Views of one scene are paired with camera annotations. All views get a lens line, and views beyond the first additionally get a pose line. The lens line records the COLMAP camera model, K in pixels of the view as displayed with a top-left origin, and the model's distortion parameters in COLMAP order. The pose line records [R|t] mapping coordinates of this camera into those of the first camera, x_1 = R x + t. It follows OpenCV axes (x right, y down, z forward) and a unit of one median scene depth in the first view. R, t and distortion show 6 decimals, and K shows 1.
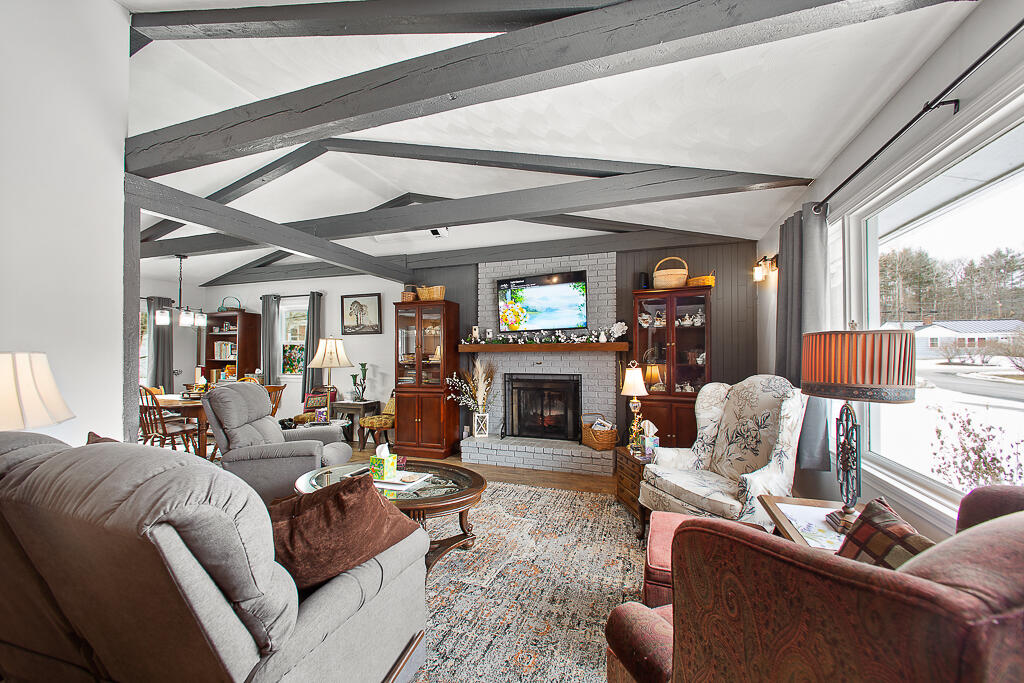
lens RADIAL K [[399.7, 0, 515.4], [0, 399.7, 352.5], [0, 0, 1]] dist [0.020858, 0.000015]
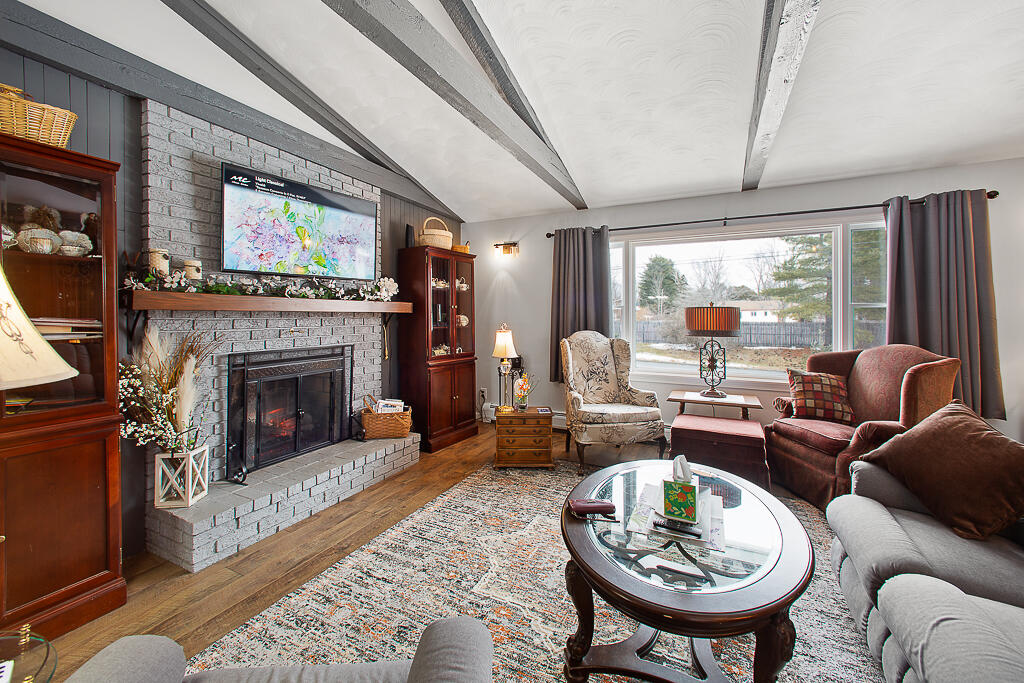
lens RADIAL K [[409.7, 0, 511.2], [0, 409.7, 317.3], [0, 0, 1]] dist [0.000434, -0.000067]
pose [[0.116875, -0.000447, 0.993146, -0.503897], [-0.007740, 0.999969, 0.001361, 0.003317], [-0.993116, -0.007846, 0.116868, 0.603994]]
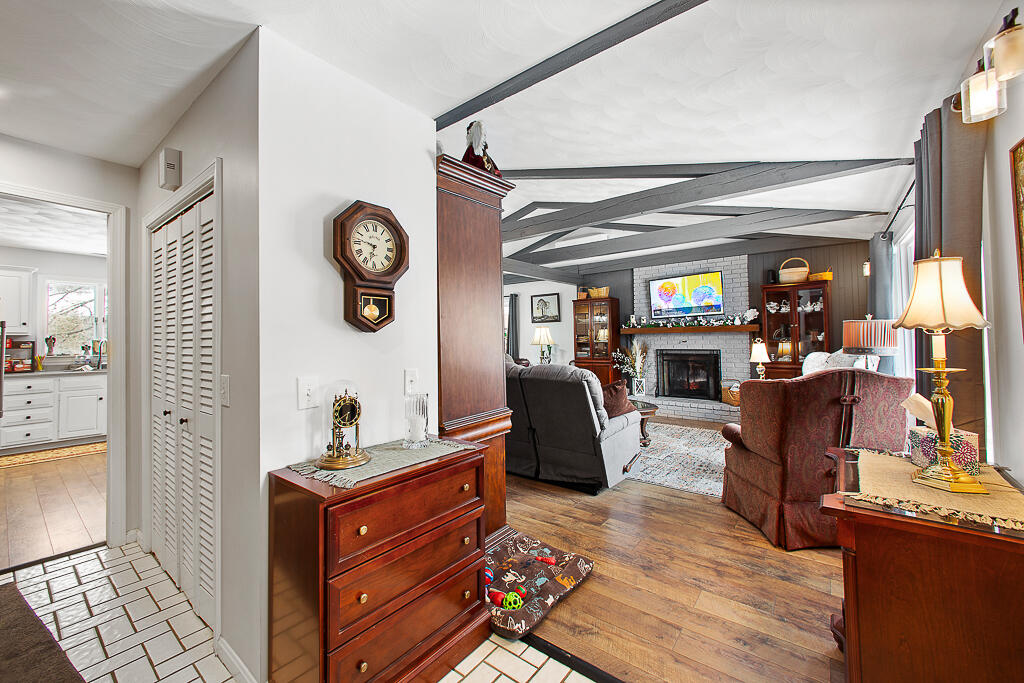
lens RADIAL K [[410.0, 0, 500.7], [0, 410.0, 324.6], [0, 0, 1]] dist [-0.001215, -0.000120]
pose [[0.941179, -0.023262, -0.337106, -0.054471], [0.015033, 0.999522, -0.027001, -0.001521], [0.337573, 0.020345, 0.941079, -0.485633]]
